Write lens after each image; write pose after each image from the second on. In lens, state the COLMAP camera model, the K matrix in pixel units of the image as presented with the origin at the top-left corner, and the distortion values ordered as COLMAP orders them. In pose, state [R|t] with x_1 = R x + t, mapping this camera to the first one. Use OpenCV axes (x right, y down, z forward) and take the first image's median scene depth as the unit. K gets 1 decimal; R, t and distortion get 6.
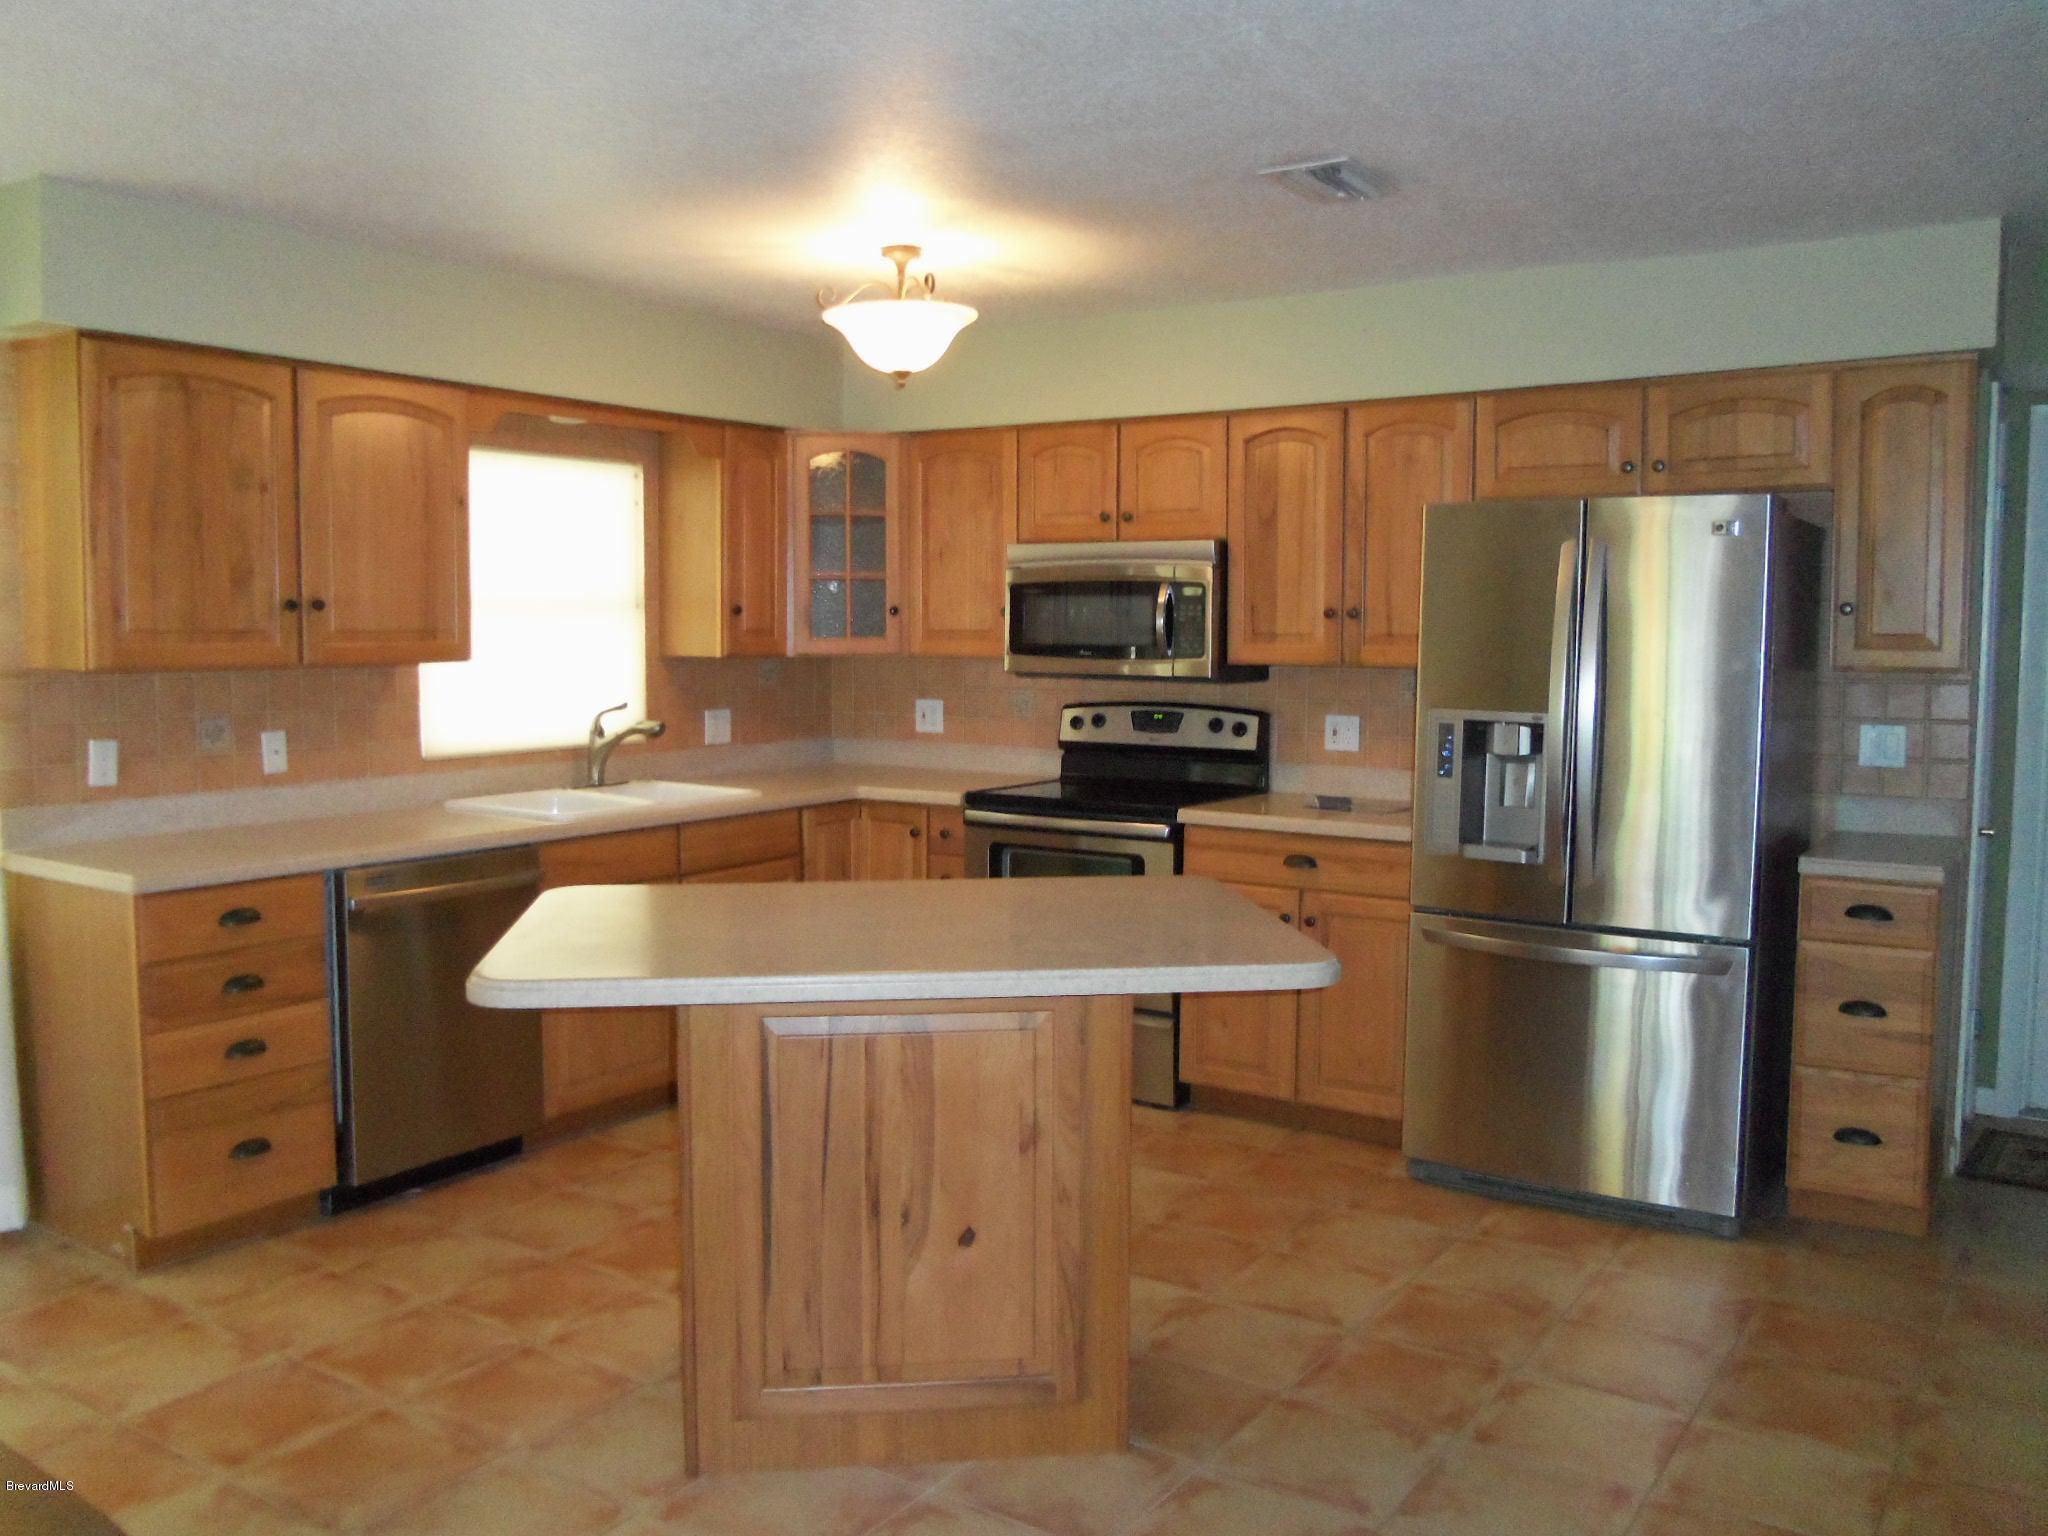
lens RADIAL K [[1623.6, 0, 1010.5], [0, 1623.6, 758.4], [0, 0, 1]] dist [-0.036762, 0.007898]
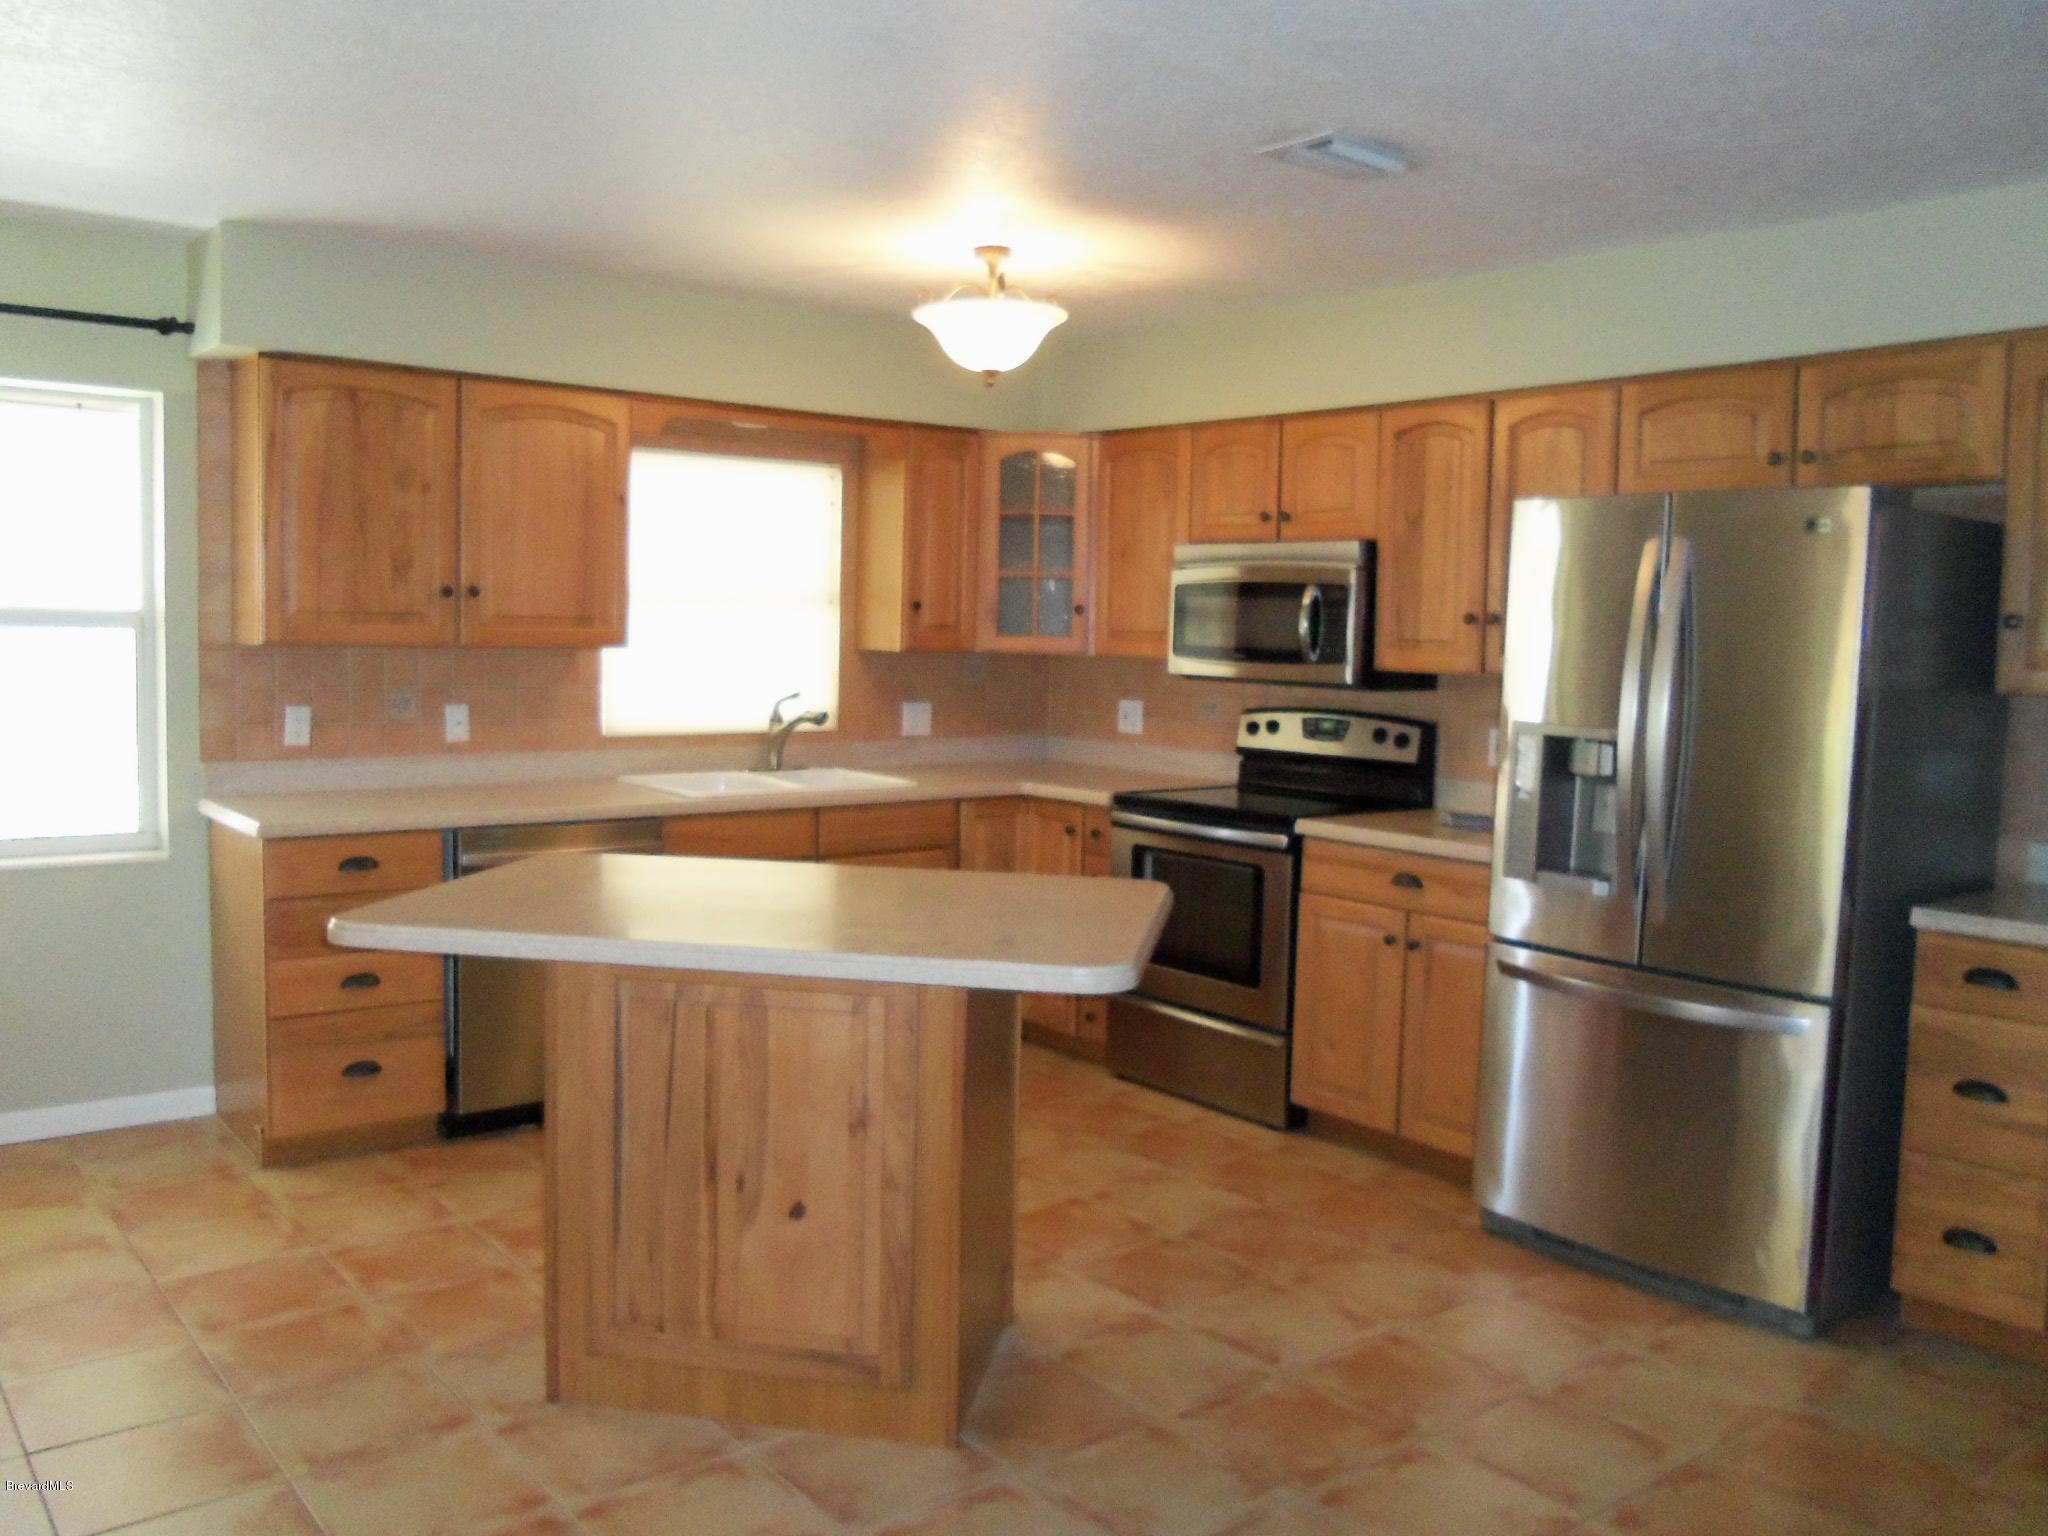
lens RADIAL K [[1623.6, 0, 1010.5], [0, 1623.6, 758.4], [0, 0, 1]] dist [-0.036762, 0.007898]
pose [[0.957415, 0.043004, -0.285494, 0.241564], [-0.044474, 0.999010, 0.001335, 0.001708], [0.285269, 0.011419, 0.958380, 0.035002]]
